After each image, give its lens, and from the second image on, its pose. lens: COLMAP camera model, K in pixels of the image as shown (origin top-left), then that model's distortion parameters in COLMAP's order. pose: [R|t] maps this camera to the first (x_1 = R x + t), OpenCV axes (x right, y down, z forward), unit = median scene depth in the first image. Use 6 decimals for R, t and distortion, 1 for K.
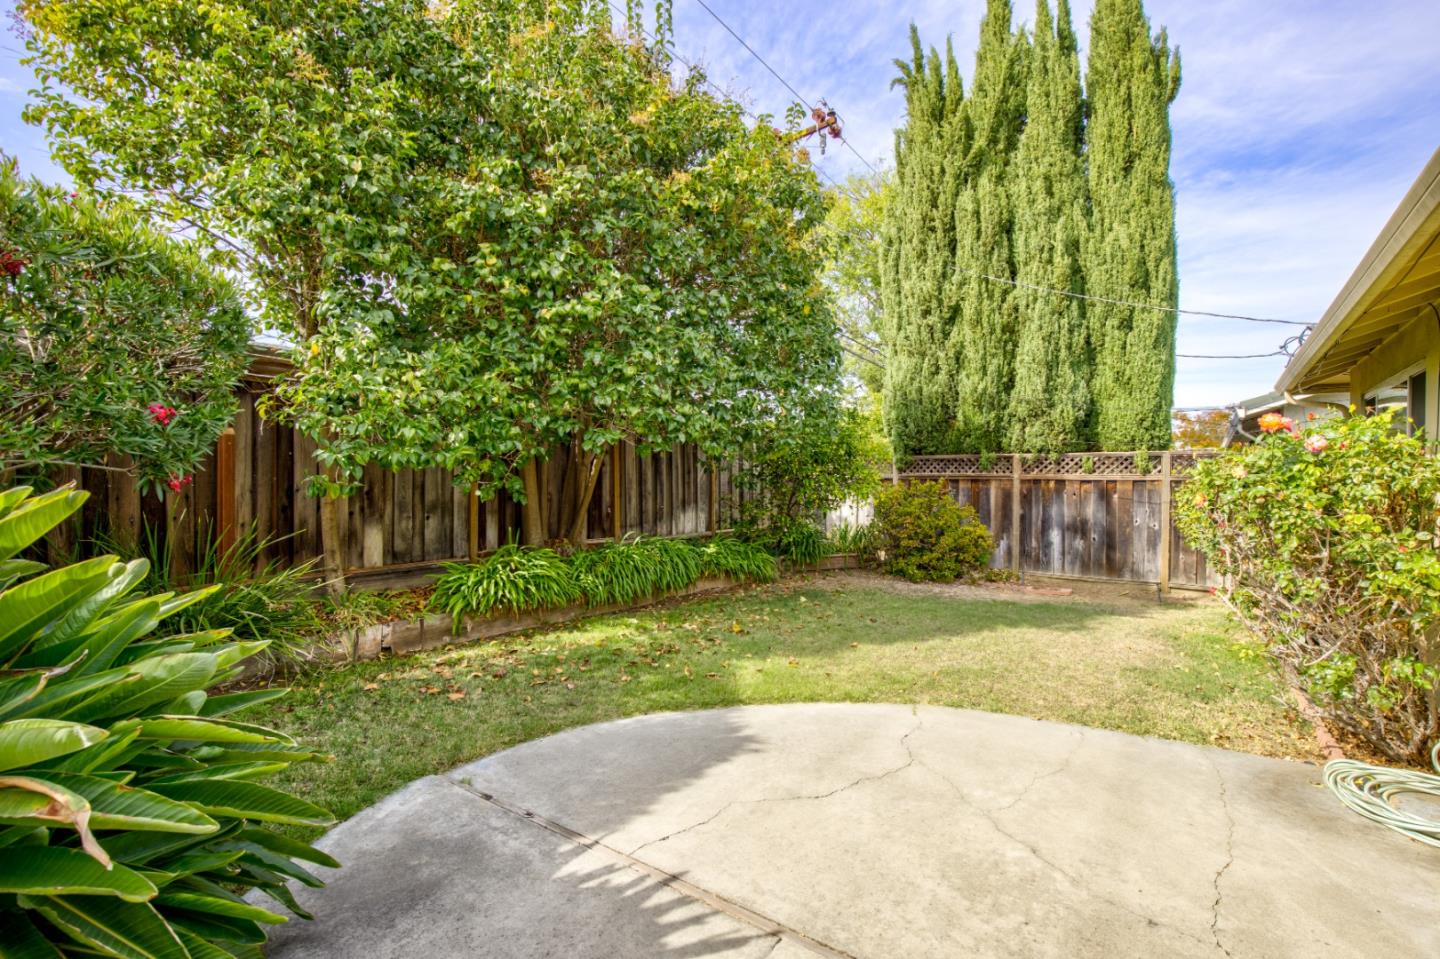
lens RADIAL K [[661.9, 0, 738.2], [0, 661.9, 482.6], [0, 0, 1]] dist [0.001828, -0.000203]
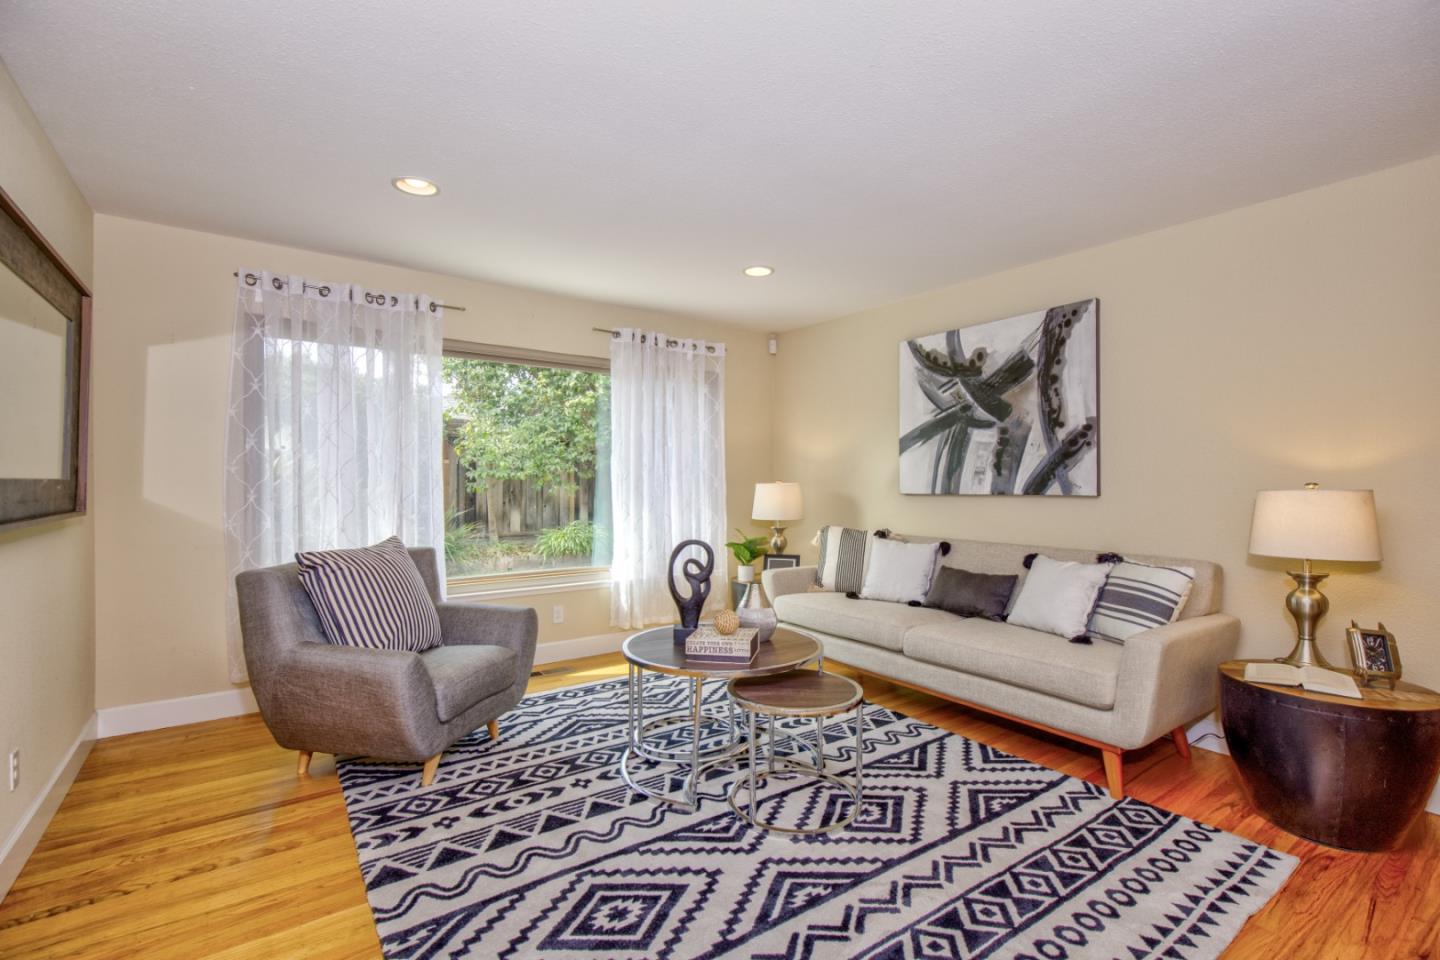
lens RADIAL K [[661.9, 0, 744.5], [0, 661.9, 478.9], [0, 0, 1]] dist [0.001828, -0.000203]
pose [[0.951673, -0.007322, -0.307026, 0.404775], [0.003689, 0.999916, -0.012412, 0.002370], [0.307091, 0.010680, 0.951620, -0.367951]]
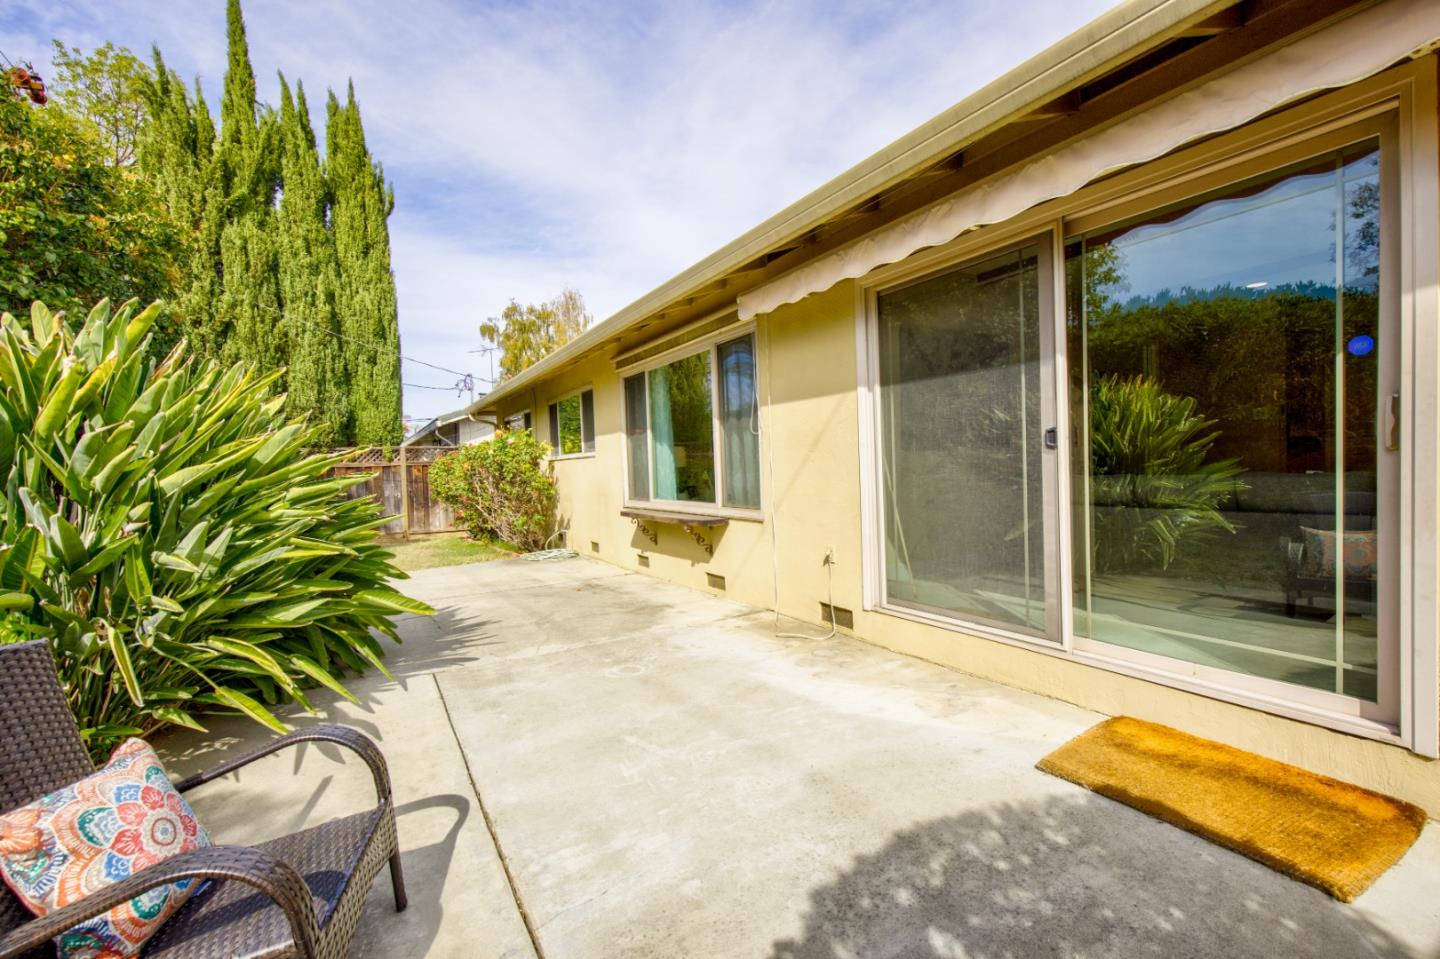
lens RADIAL K [[661.9, 0, 728.0], [0, 661.9, 483.7], [0, 0, 1]] dist [0.001828, -0.000203]
pose [[0.423519, -0.044954, 0.904771, -0.406260], [0.043175, 0.998635, 0.029408, 0.024839], [-0.904858, 0.026609, 0.424882, -0.320720]]
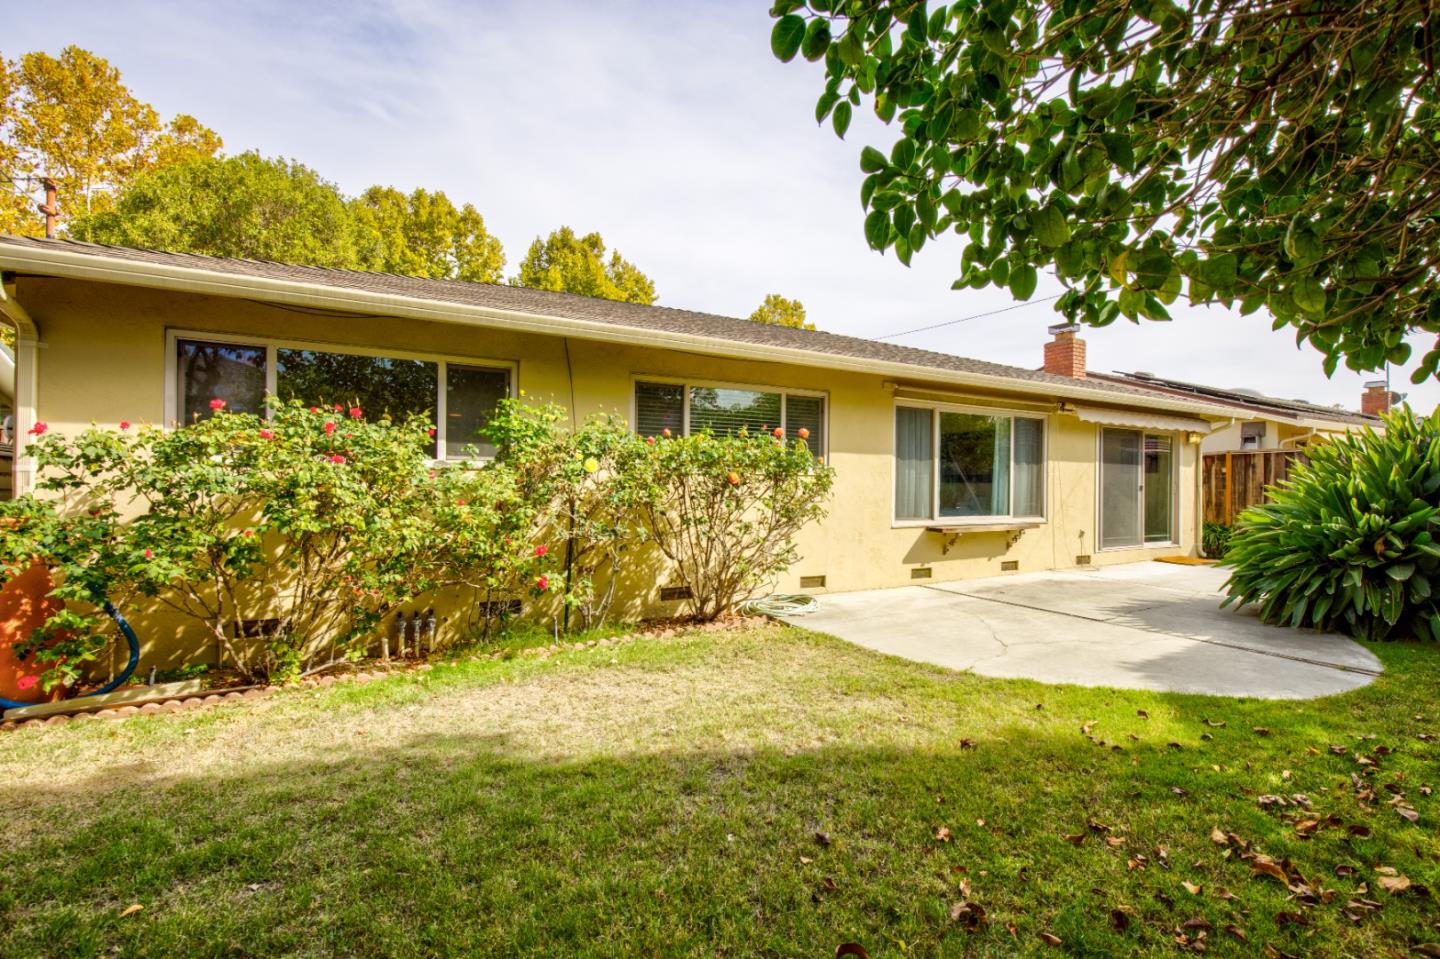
lens RADIAL K [[661.9, 0, 716.1], [0, 661.9, 477.7], [0, 0, 1]] dist [0.001828, -0.000203]
pose [[-0.904885, -0.014619, 0.425406, 0.080399], [-0.013798, 0.999892, 0.005012, 0.007945], [-0.425433, -0.001335, -0.904989, 0.902575]]
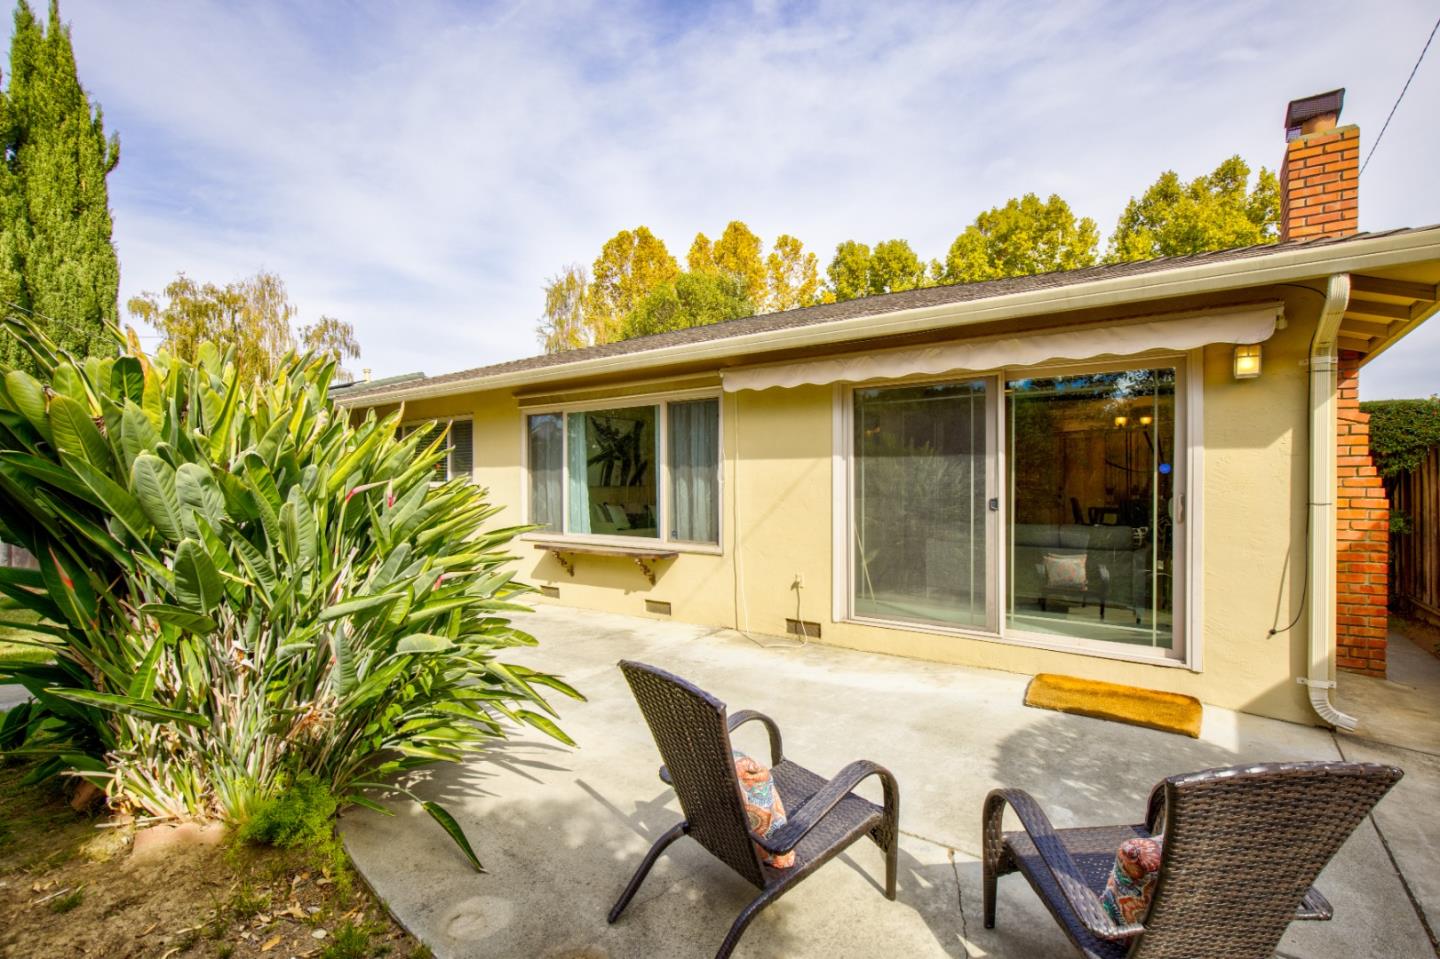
lens RADIAL K [[661.9, 0, 733.8], [0, 661.9, 485.1], [0, 0, 1]] dist [0.001828, -0.000203]
pose [[0.007847, -0.007646, 0.999940, -0.547190], [0.008749, 0.999933, 0.007578, 0.001145], [-0.999931, 0.008689, 0.007914, -0.147536]]
